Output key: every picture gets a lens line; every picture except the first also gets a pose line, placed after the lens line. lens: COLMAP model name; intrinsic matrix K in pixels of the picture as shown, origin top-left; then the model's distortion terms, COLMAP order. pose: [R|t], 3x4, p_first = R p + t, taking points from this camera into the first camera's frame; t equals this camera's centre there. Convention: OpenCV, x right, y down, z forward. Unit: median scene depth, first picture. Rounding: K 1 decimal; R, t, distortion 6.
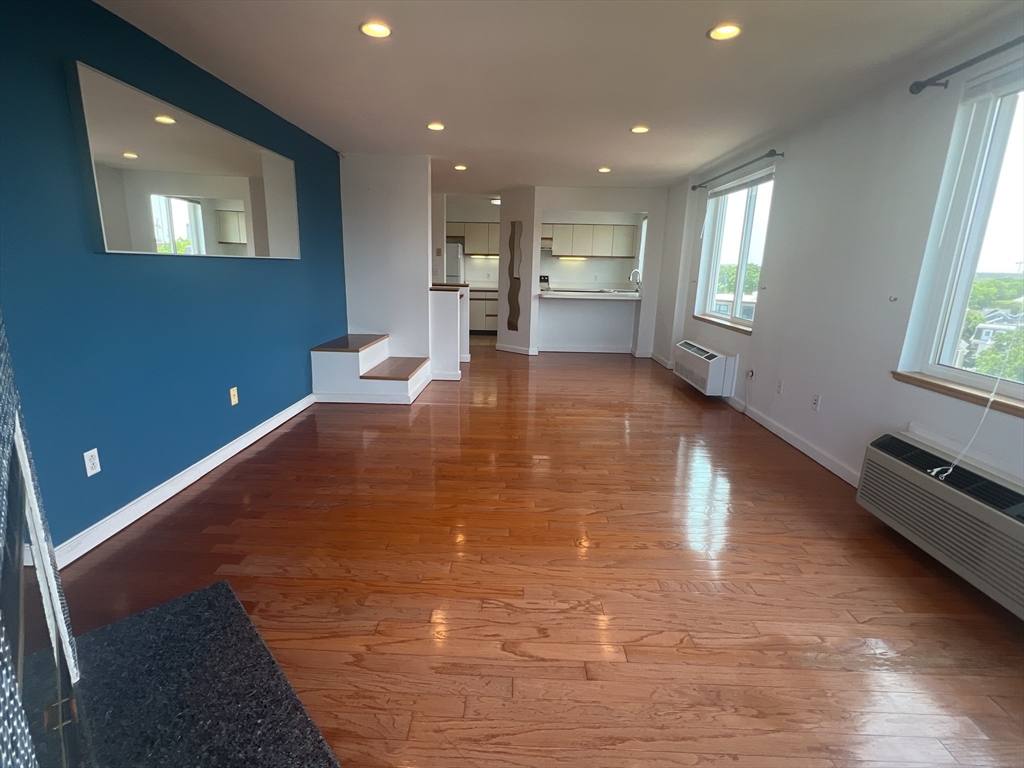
lens RADIAL K [[476.7, 0, 507.3], [0, 476.7, 381.0], [0, 0, 1]] dist [-0.000701, 0.000928]
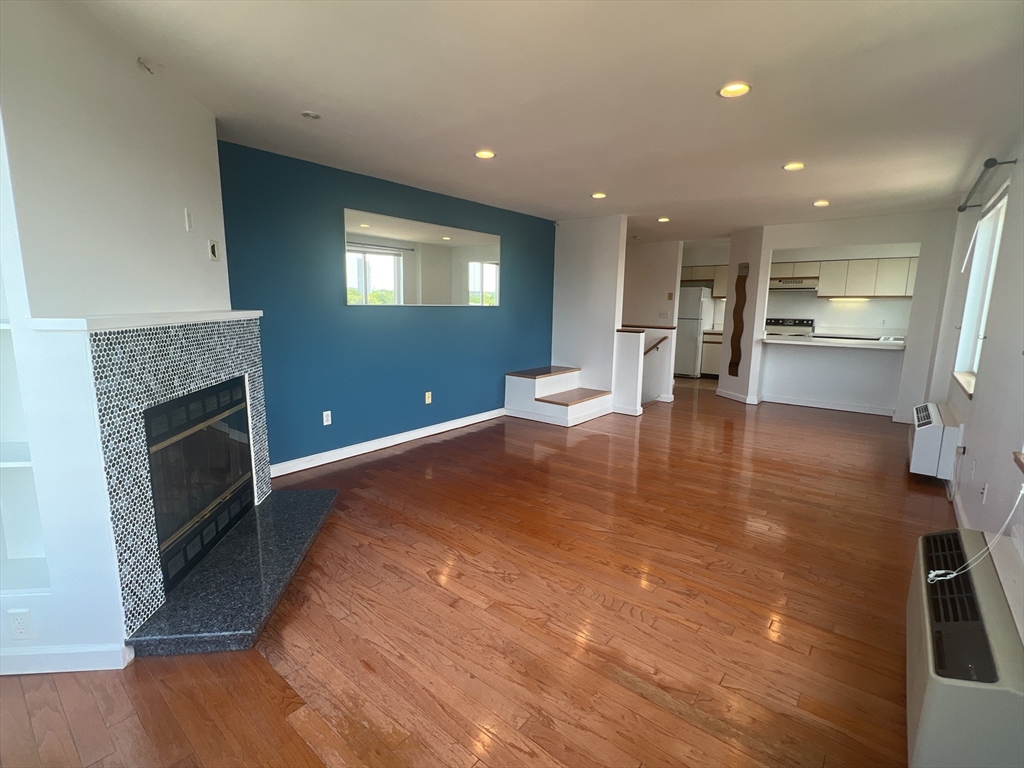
lens RADIAL K [[476.7, 0, 507.3], [0, 476.7, 381.0], [0, 0, 1]] dist [-0.000701, 0.000928]
pose [[0.790494, 0.085544, -0.606466, 0.366275], [-0.137251, 0.989757, -0.039291, 0.003602], [0.596893, 0.114297, 0.794138, -0.026051]]
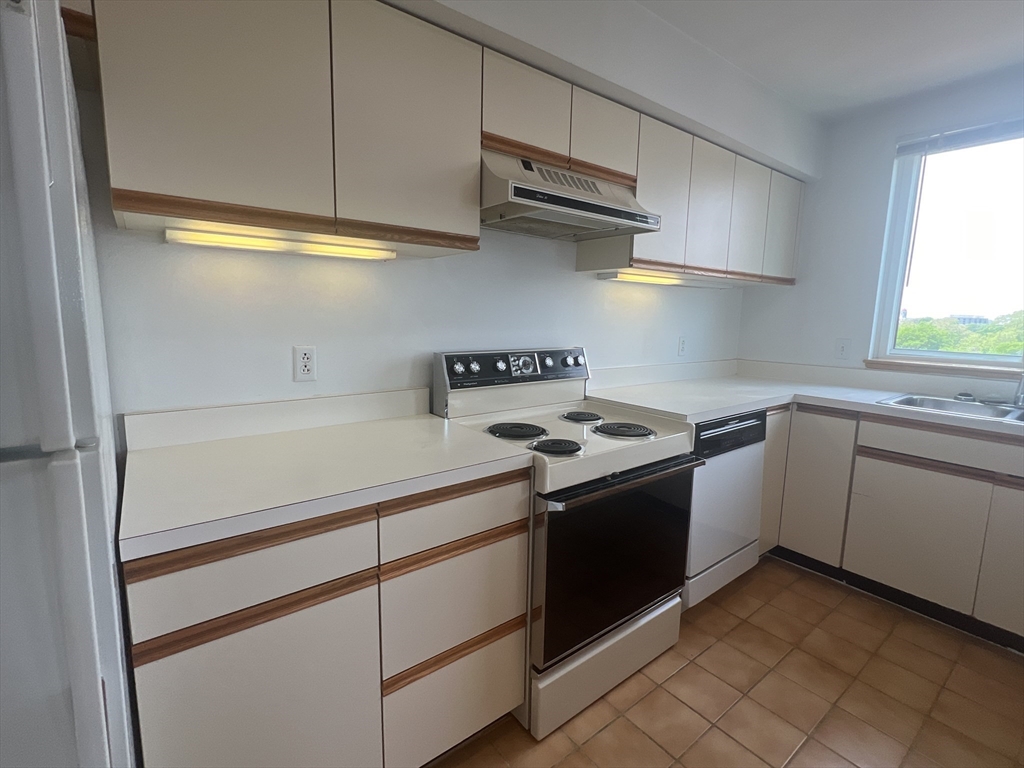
lens RADIAL K [[476.7, 0, 507.3], [0, 476.7, 381.0], [0, 0, 1]] dist [-0.000701, 0.000928]
pose [[0.771069, -0.091836, 0.630094, -0.174761], [0.144568, 0.988952, -0.032774, -0.405649], [-0.620123, 0.116363, 0.775827, 1.689952]]
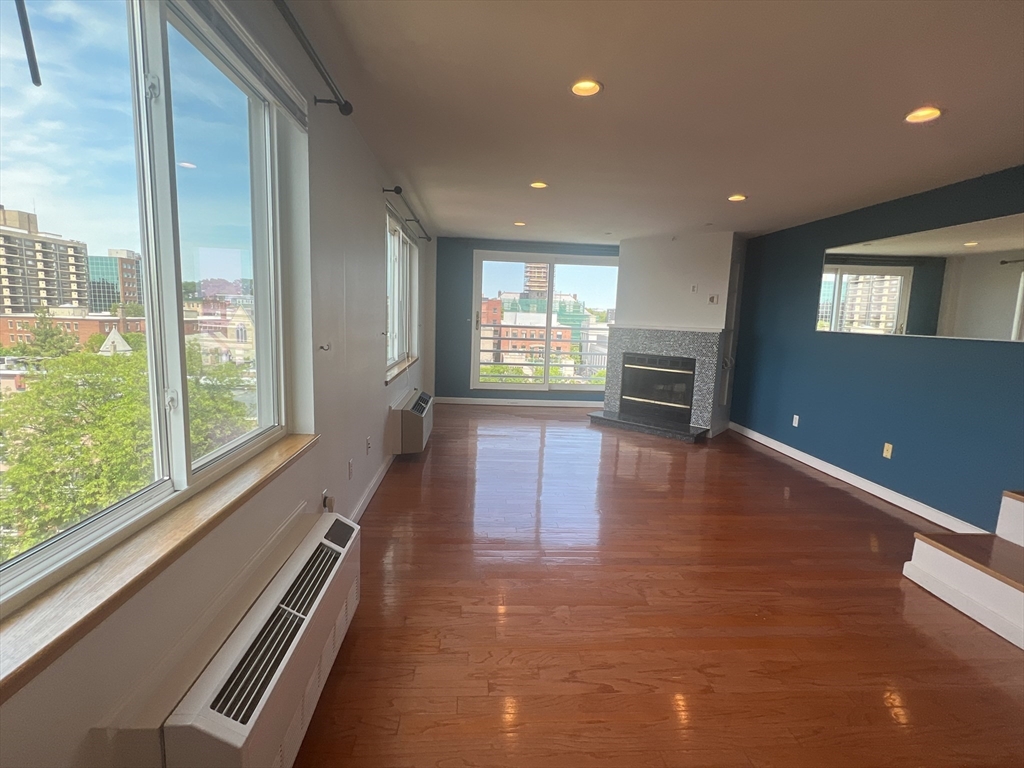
lens RADIAL K [[476.7, 0, 507.3], [0, 476.7, 381.0], [0, 0, 1]] dist [-0.000701, 0.000928]
pose [[-0.993400, -0.048081, -0.104133, 0.346304], [-0.083102, 0.927477, 0.364527, -0.338634], [0.079054, 0.370775, -0.925352, 1.383328]]
